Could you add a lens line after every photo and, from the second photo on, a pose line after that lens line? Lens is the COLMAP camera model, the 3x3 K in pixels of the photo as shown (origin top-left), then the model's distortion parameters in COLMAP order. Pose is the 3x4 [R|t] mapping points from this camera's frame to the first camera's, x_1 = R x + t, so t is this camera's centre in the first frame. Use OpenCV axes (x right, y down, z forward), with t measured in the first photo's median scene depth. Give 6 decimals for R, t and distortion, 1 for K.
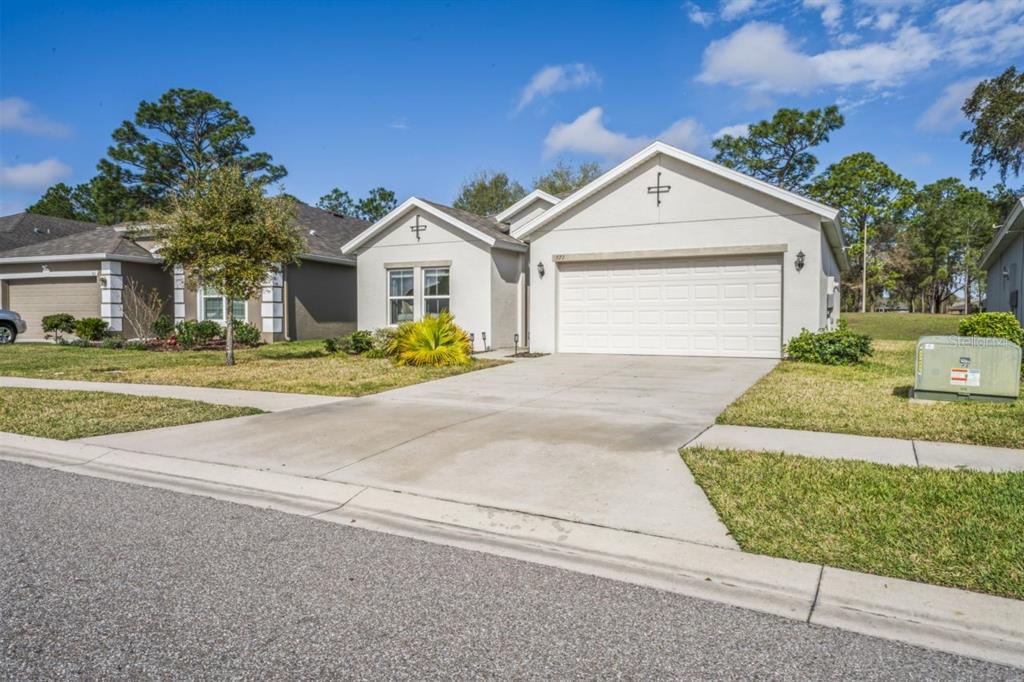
lens RADIAL K [[652.3, 0, 518.8], [0, 652.3, 311.3], [0, 0, 1]] dist [0.018082, 0.003546]
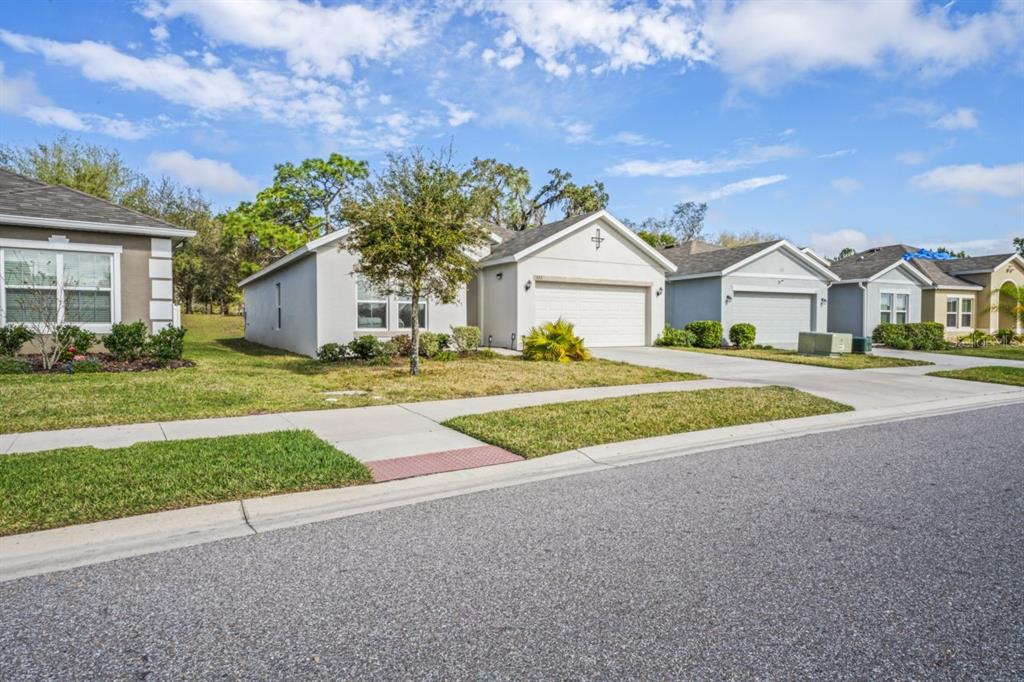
lens RADIAL K [[586.5, 0, 518.3], [0, 586.5, 330.5], [0, 0, 1]] dist [0.018499, -0.008134]
pose [[0.528195, -0.008483, 0.849081, -0.874664], [-0.011551, 0.999786, 0.017174, 0.005916], [-0.849045, -0.018879, 0.527984, 0.340935]]
